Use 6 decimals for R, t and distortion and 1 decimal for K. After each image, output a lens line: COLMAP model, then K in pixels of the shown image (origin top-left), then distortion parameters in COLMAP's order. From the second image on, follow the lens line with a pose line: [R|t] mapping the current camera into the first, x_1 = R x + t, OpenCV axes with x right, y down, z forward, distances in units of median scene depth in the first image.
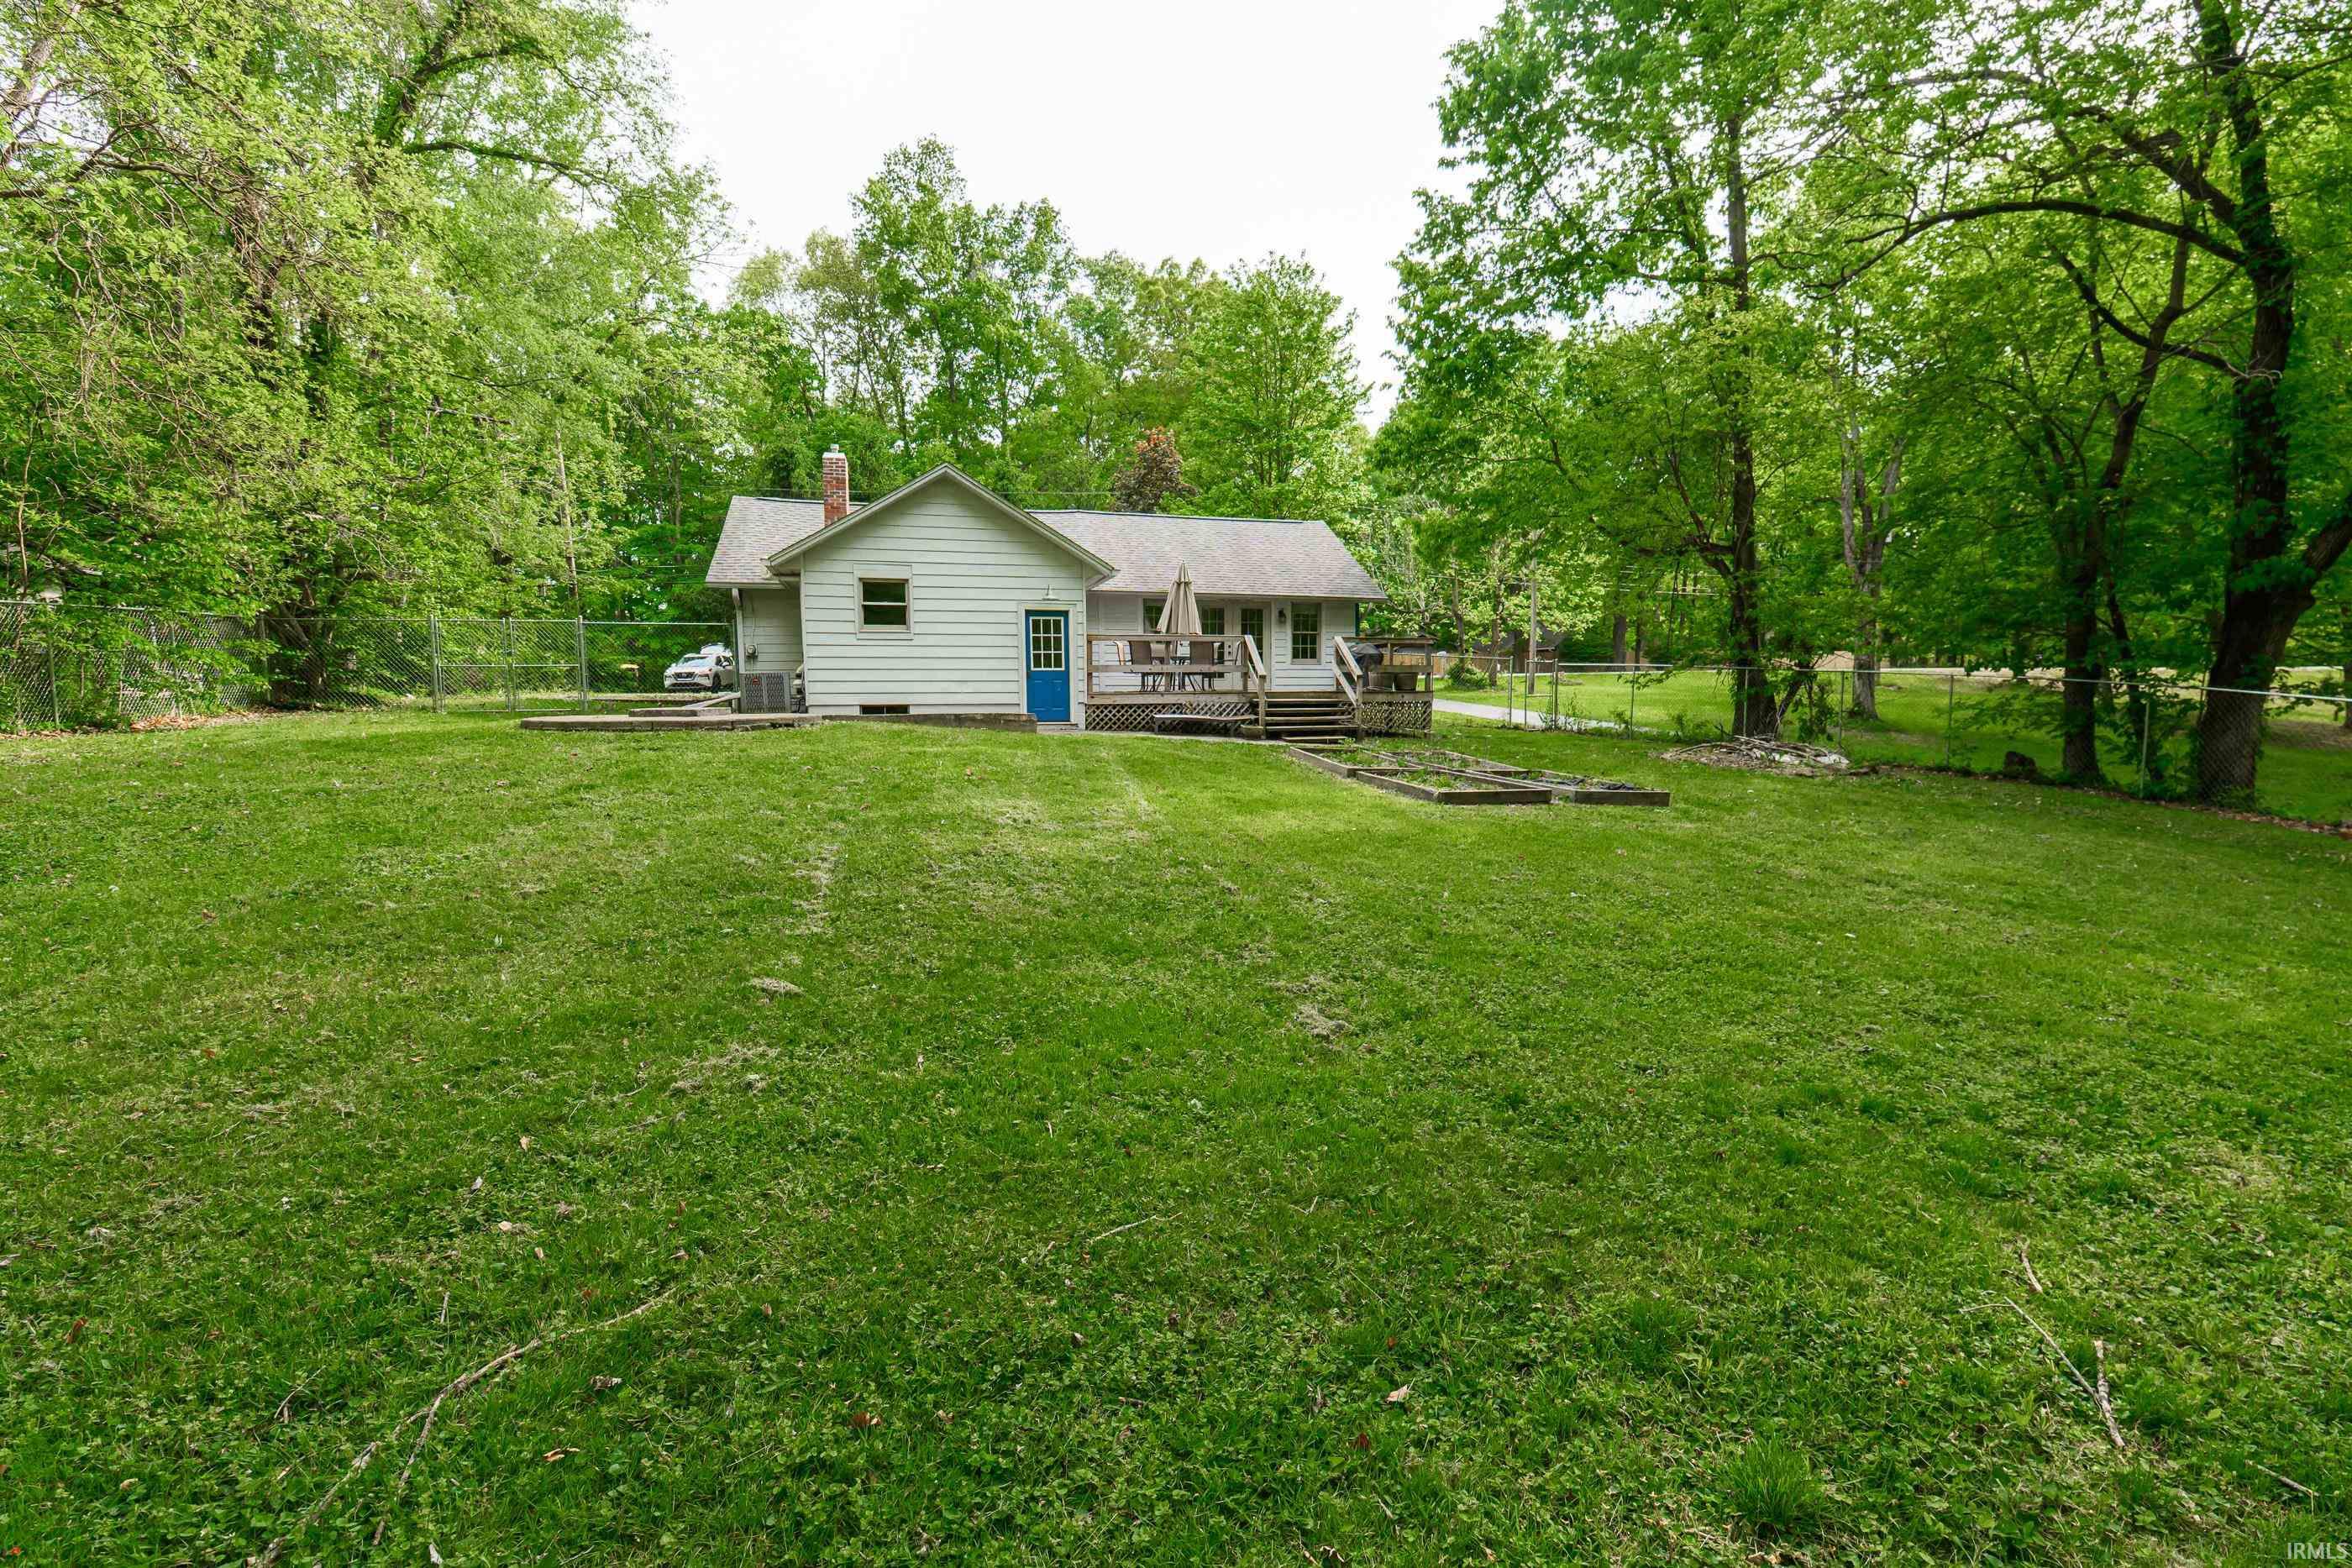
lens RADIAL K [[999.2, 0, 1176.0], [0, 999.2, 784.0], [0, 0, 1]] dist [0.000343, -0.000188]
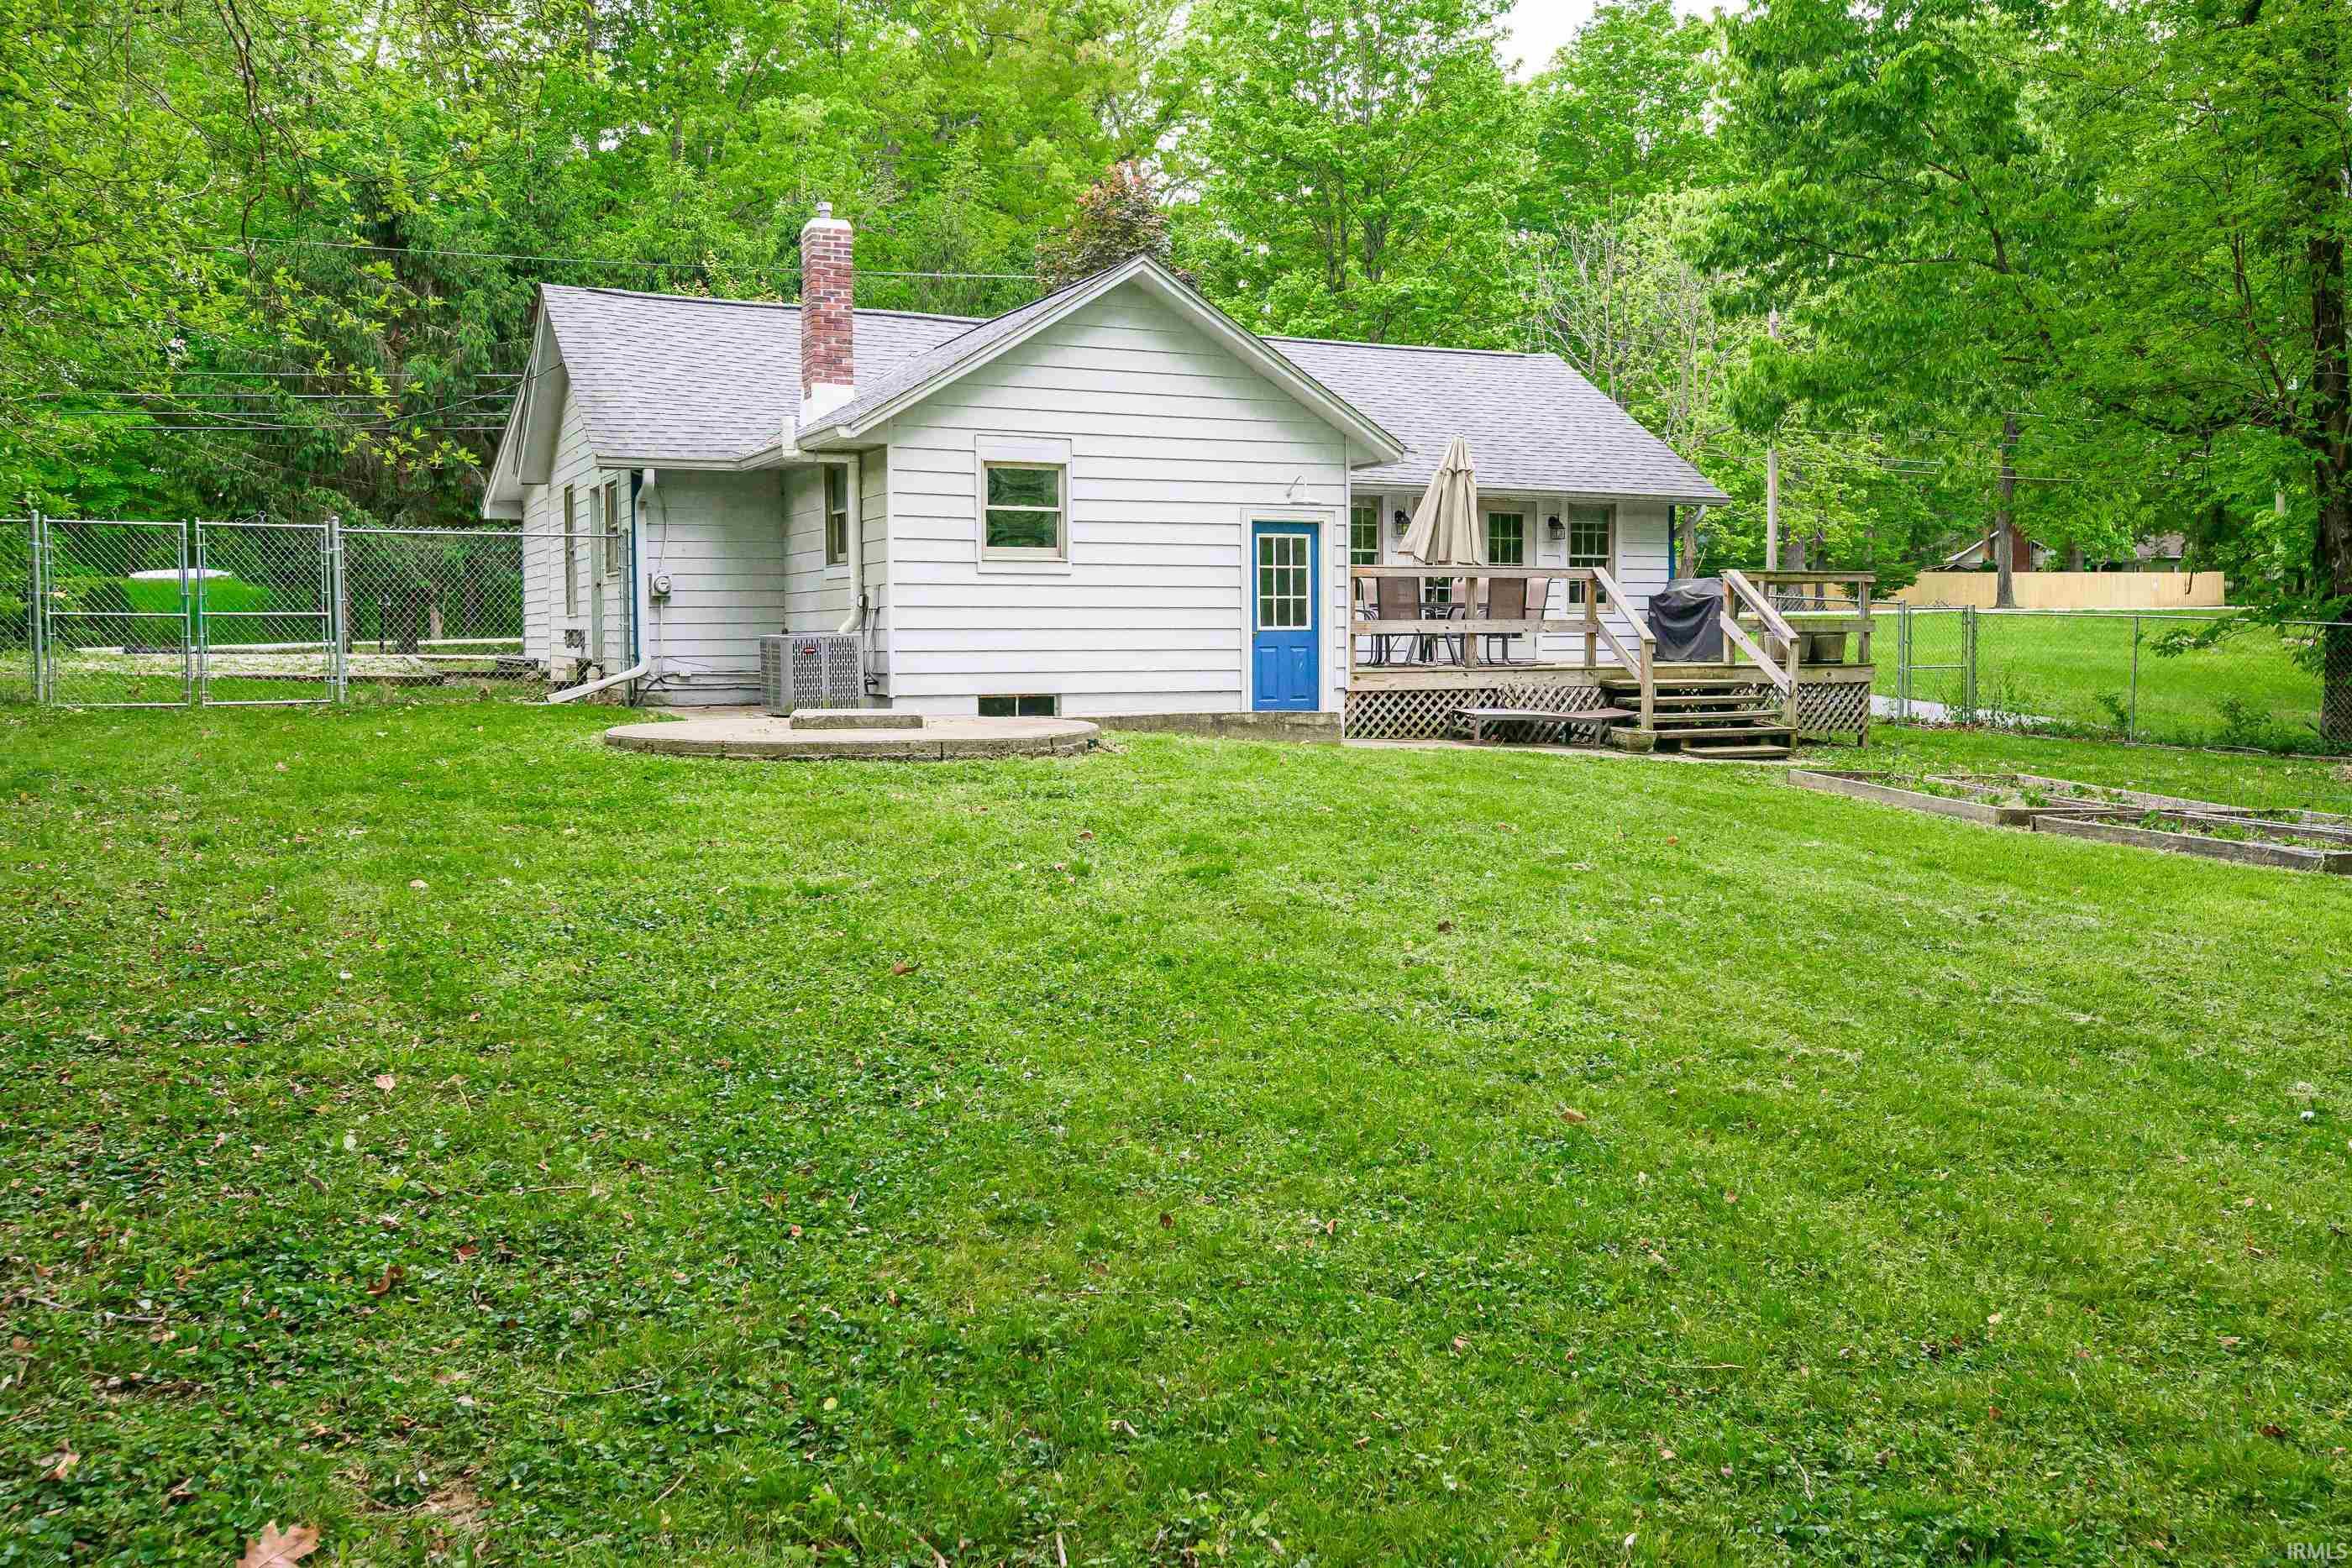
lens RADIAL K [[1885.6, 0, 1176.0], [0, 1885.6, 784.0], [0, 0, 1]] dist [0.059959, 0.001946]
pose [[0.992167, -0.006321, 0.124759, -0.318258], [0.008366, 0.999839, -0.015881, -0.012614], [-0.124639, 0.016800, 0.992060, -0.027290]]
